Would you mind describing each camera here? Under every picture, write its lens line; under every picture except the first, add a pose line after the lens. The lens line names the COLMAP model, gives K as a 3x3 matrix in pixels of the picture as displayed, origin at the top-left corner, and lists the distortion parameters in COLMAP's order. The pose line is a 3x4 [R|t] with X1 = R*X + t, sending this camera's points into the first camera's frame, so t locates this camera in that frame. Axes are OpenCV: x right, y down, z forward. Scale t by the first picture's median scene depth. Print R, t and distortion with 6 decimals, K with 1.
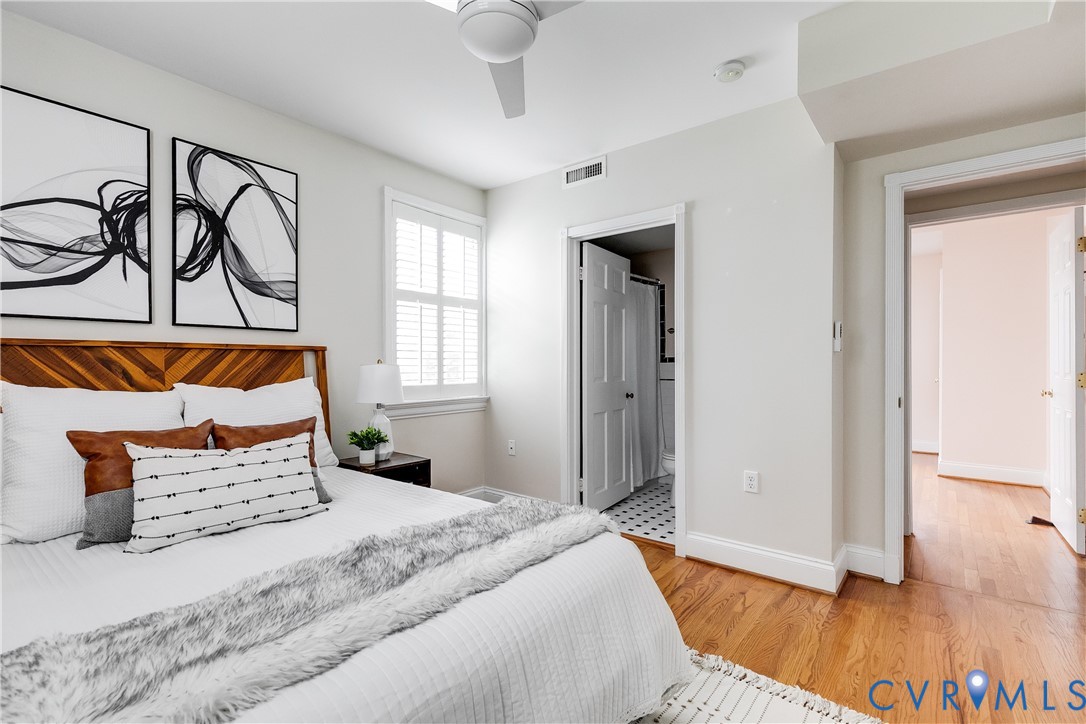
lens RADIAL K [[489.8, 0, 553.5], [0, 489.8, 365.5], [0, 0, 1]] dist [0.005577, -0.001146]
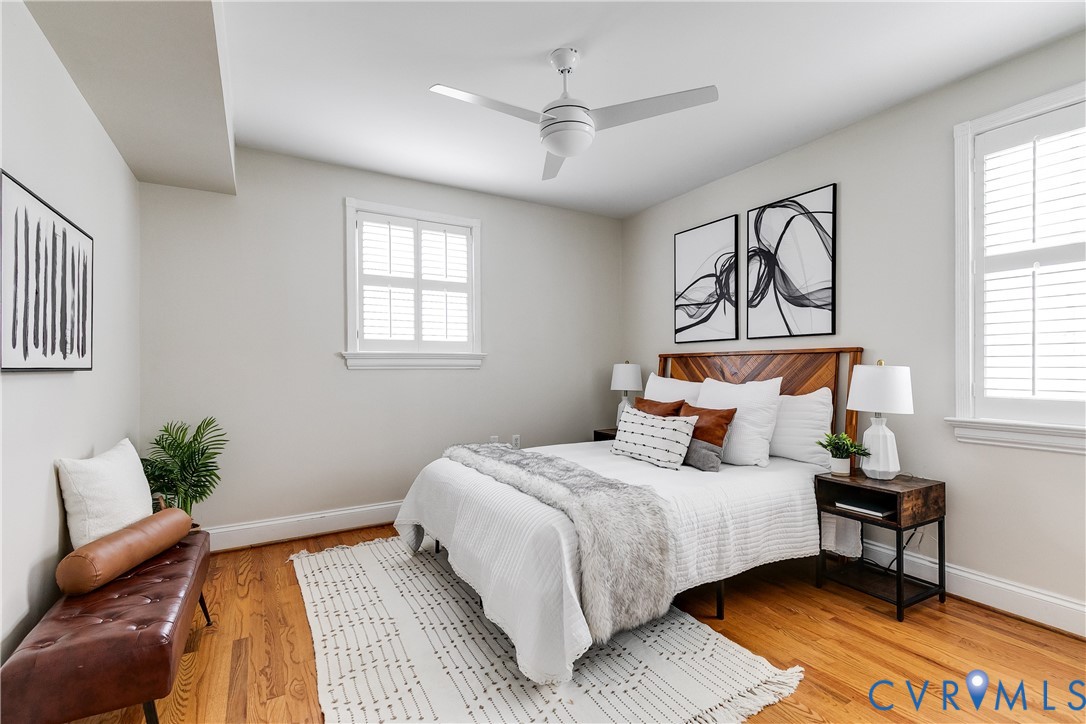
lens RADIAL K [[489.8, 0, 529.8], [0, 489.8, 366.8], [0, 0, 1]] dist [0.005577, -0.001146]
pose [[-0.388090, 0.007886, -0.921588, 0.789263], [0.005047, 0.999967, 0.006431, -0.011310], [0.921608, -0.002155, -0.388117, 0.916554]]
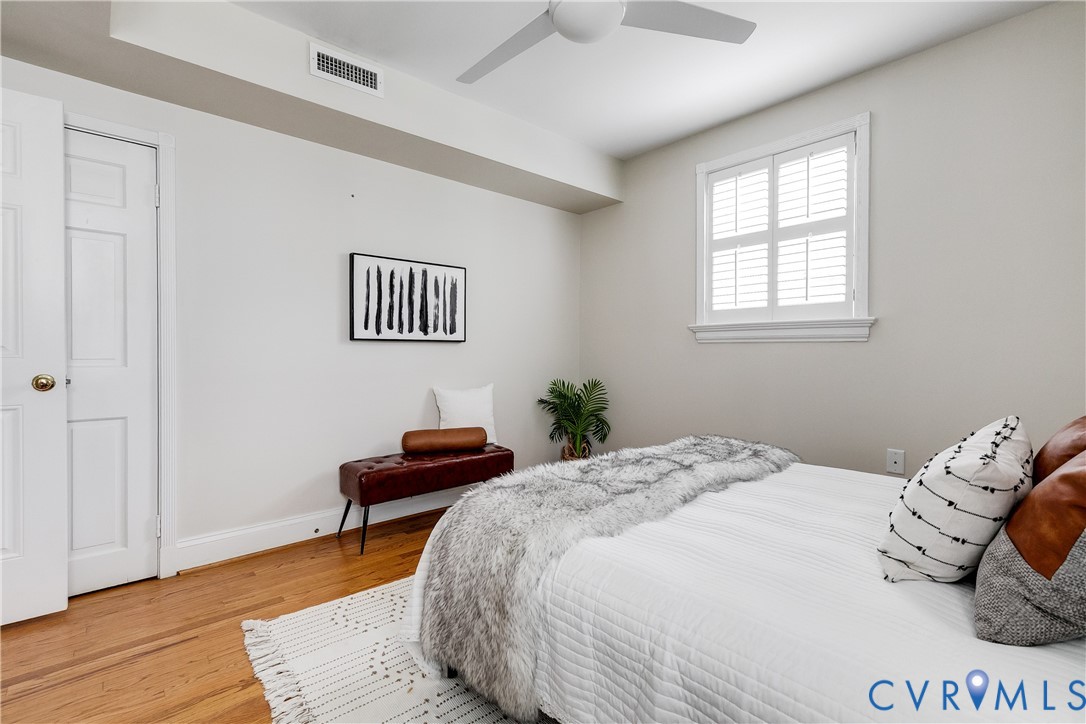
lens RADIAL K [[489.8, 0, 544.2], [0, 489.8, 354.1], [0, 0, 1]] dist [0.005577, -0.001146]
pose [[-0.981809, 0.003236, 0.189842, -0.123047], [0.005039, 0.999947, 0.009013, 0.018996], [-0.189802, 0.009806, -0.981773, 1.299307]]
